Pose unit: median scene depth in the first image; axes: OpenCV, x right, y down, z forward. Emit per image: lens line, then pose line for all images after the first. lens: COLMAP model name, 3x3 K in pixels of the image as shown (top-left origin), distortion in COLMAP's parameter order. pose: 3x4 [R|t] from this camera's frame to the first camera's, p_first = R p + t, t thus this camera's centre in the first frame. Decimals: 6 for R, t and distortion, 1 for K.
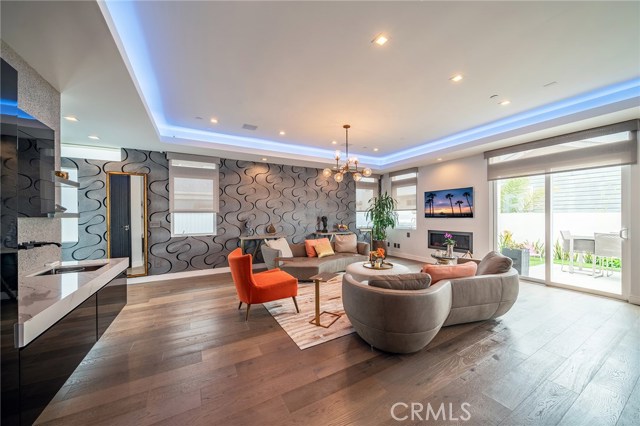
lens RADIAL K [[227.3, 0, 320.0], [0, 227.3, 213.0], [0, 0, 1]] dist [-0.000431, -0.000026]
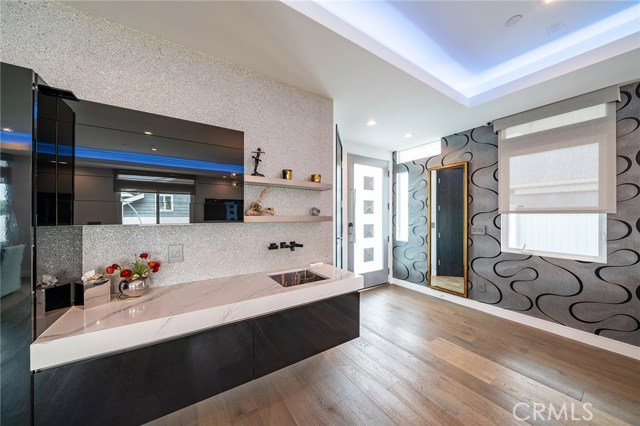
lens RADIAL K [[220.4, 0, 320.4], [0, 220.4, 215.6], [0, 0, 1]] dist [0.000038, 0.000032]
pose [[0.082221, 0.009804, -0.996566, -0.066831], [0.005741, 0.999930, 0.010311, -0.004506], [0.996598, -0.006569, 0.082159, 0.383762]]
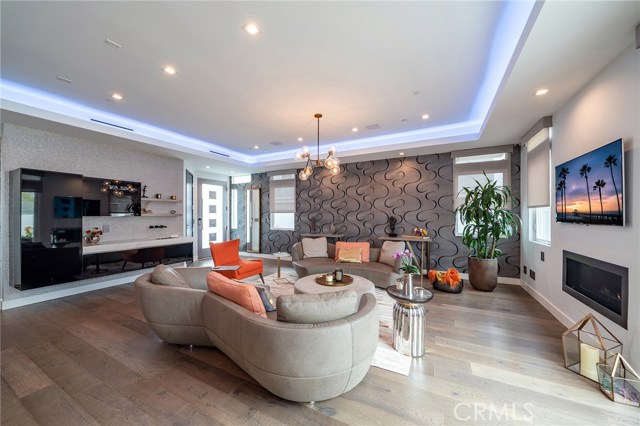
lens RADIAL K [[235.3, 0, 318.6], [0, 235.3, 213.0], [0, 0, 1]] dist [-0.000871, -0.000132]
pose [[0.543278, -0.000488, -0.839553, 0.680980], [0.005362, 0.999981, 0.002888, -0.002423], [0.839536, -0.006070, 0.543271, 0.383623]]
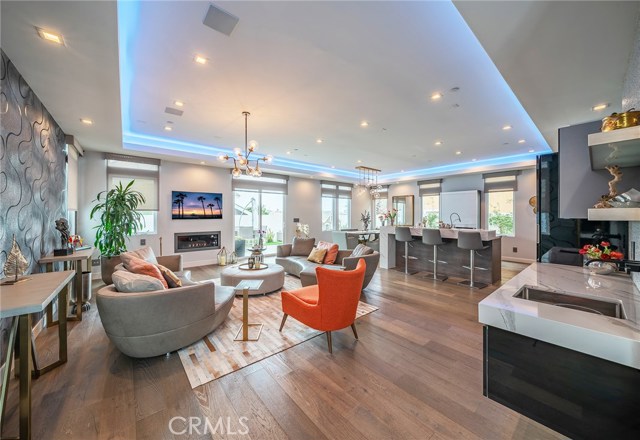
lens RADIAL K [[228.1, 0, 314.4], [0, 228.1, 213.7], [0, 0, 1]] dist [-0.019196, 0.000012]
pose [[-0.177739, 0.012680, 0.983996, -0.589926], [-0.007792, 0.999868, -0.014292, 0.007361], [-0.984047, -0.010208, -0.177617, 0.685789]]
